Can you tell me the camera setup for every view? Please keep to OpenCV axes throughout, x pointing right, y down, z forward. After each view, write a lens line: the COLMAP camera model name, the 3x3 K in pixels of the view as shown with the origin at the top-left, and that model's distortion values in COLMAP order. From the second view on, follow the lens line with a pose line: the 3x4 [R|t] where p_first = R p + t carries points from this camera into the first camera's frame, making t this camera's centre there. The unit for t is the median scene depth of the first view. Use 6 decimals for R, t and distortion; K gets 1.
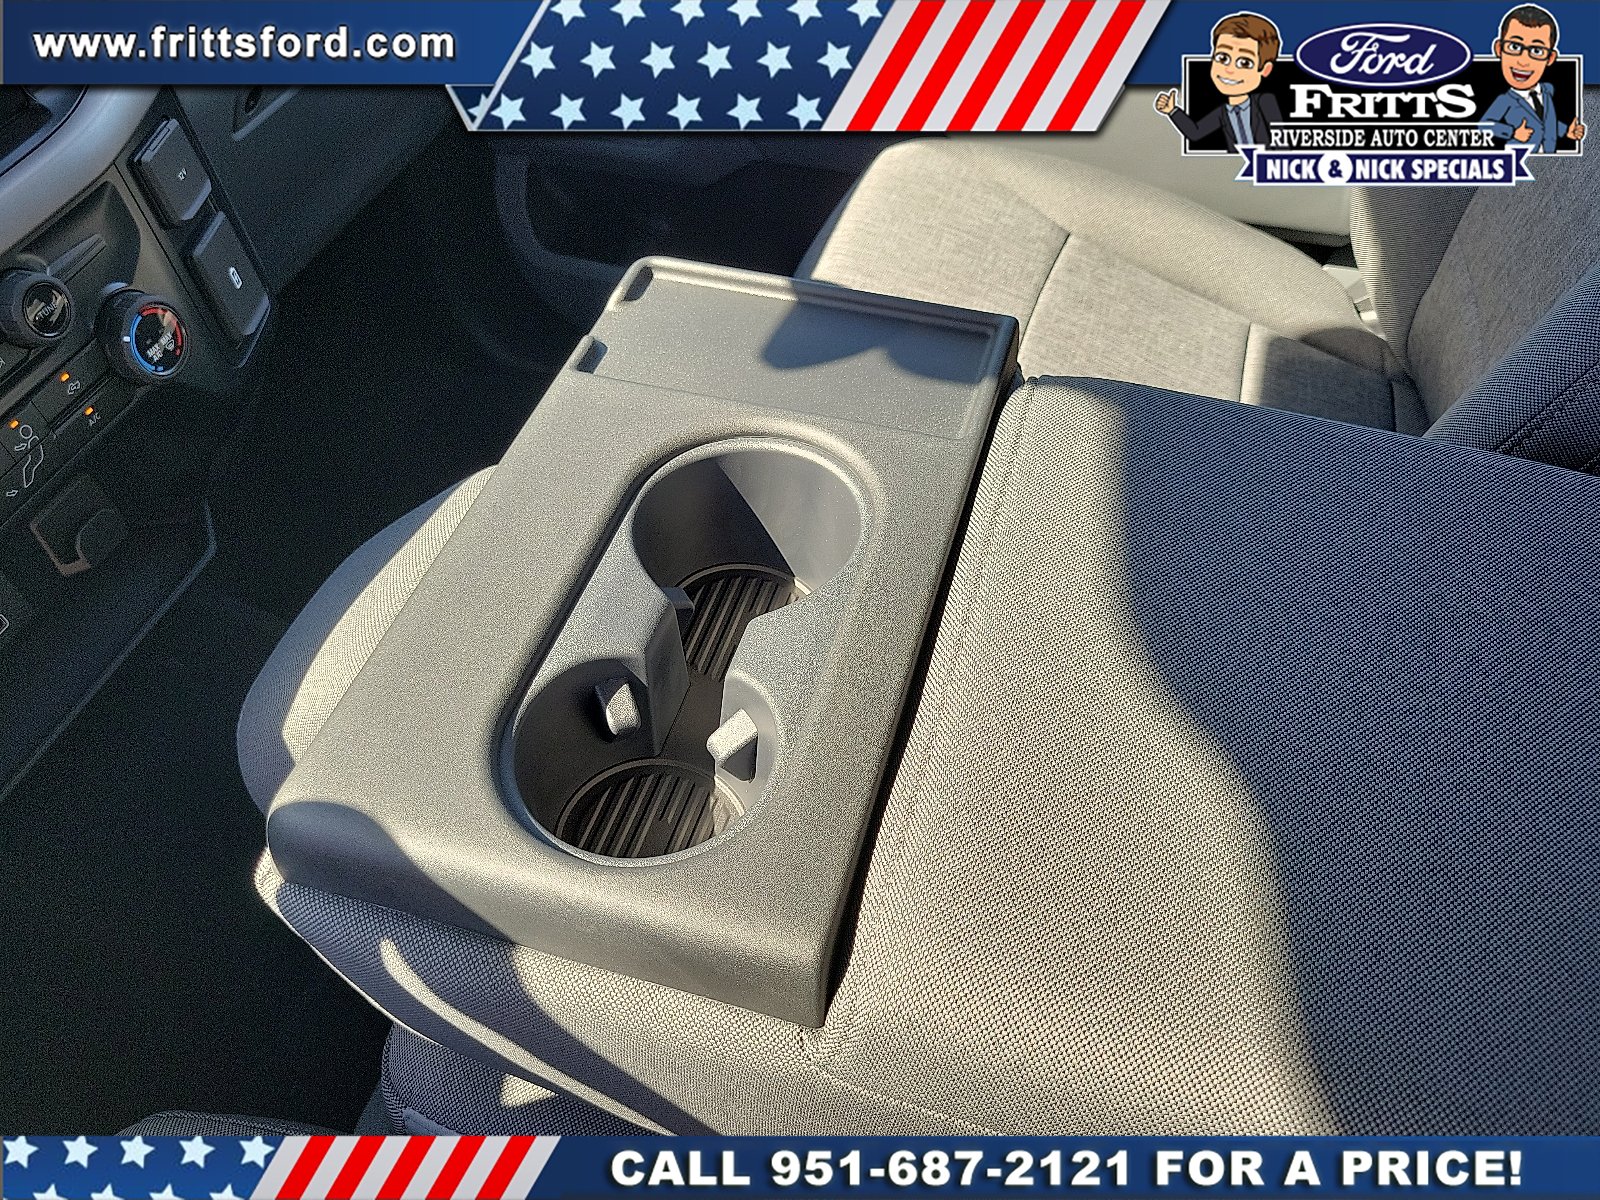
lens RADIAL K [[1199.9, 0, 804.5], [0, 1199.9, 600.7], [0, 0, 1]] dist [-0.006222, -0.001798]
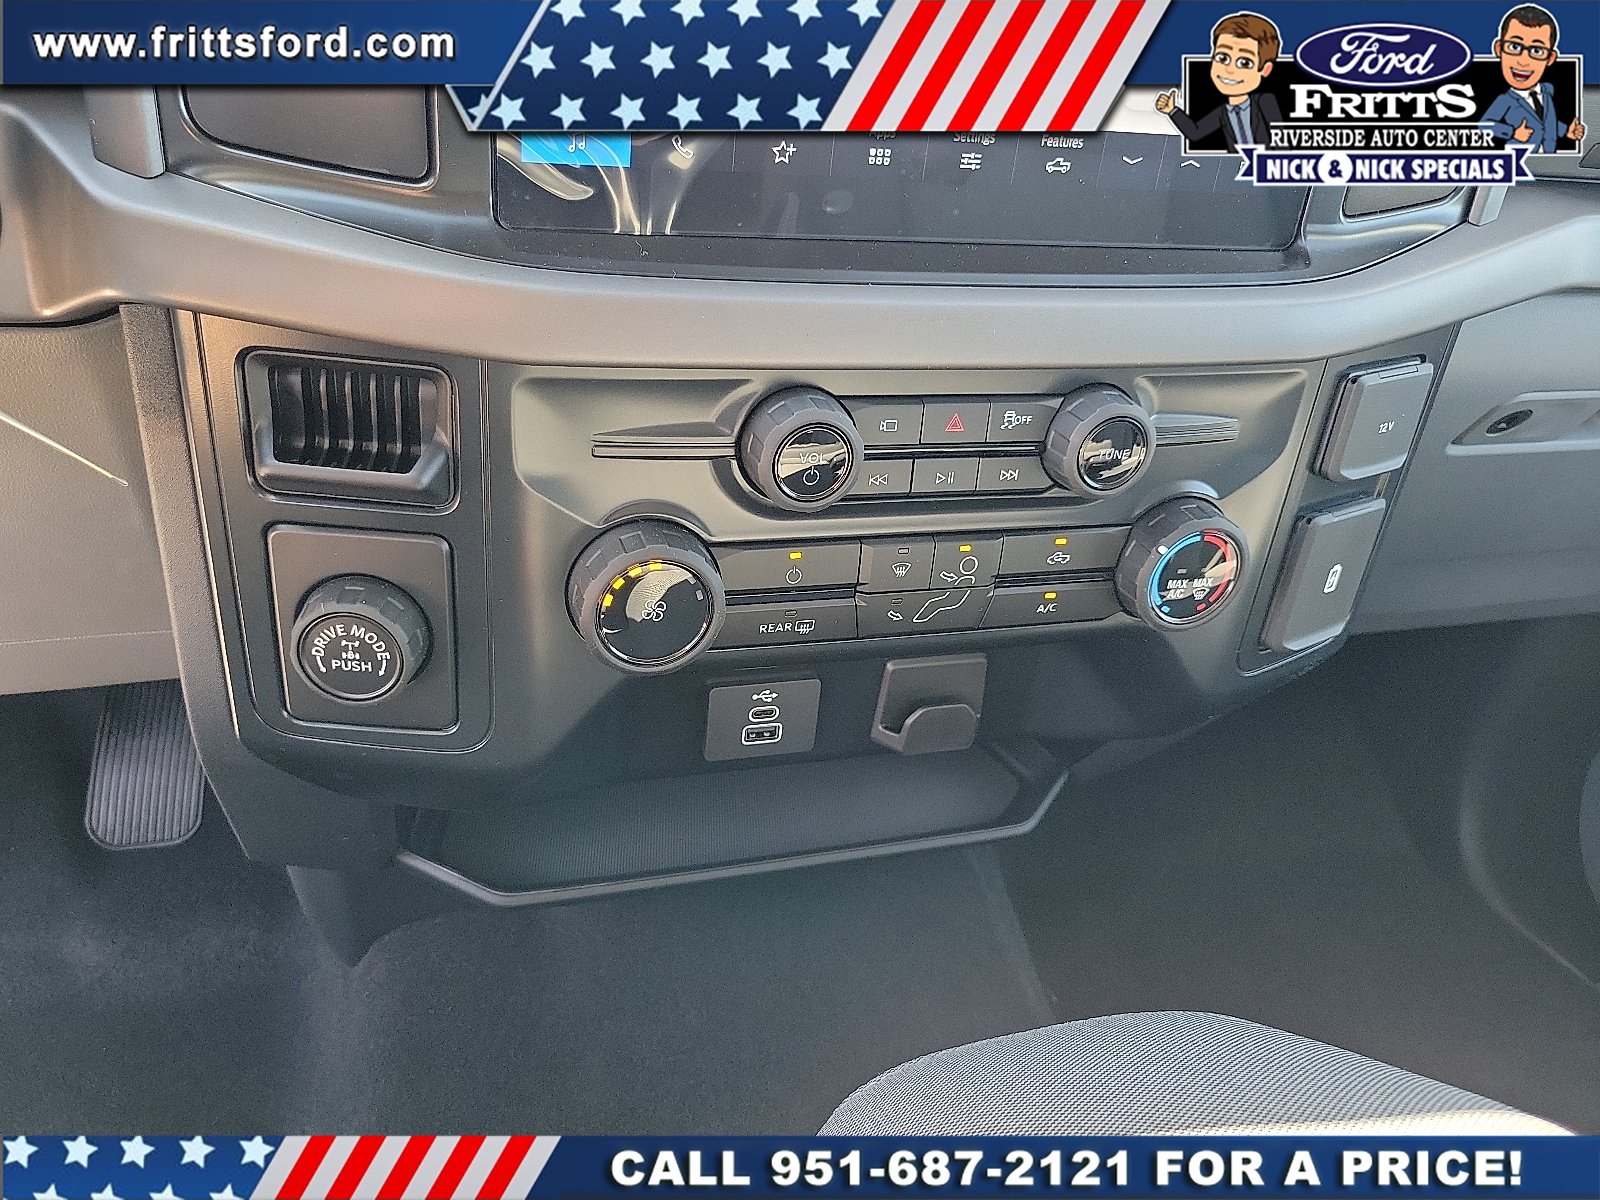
lens RADIAL K [[1199.9, 0, 799.8], [0, 1199.9, 602.9], [0, 0, 1]] dist [-0.006222, -0.001798]
pose [[0.542456, 0.539561, -0.643906, -0.212003], [-0.705734, 0.708476, -0.000875, -0.048595], [0.455720, 0.454901, 0.765104, 0.378192]]
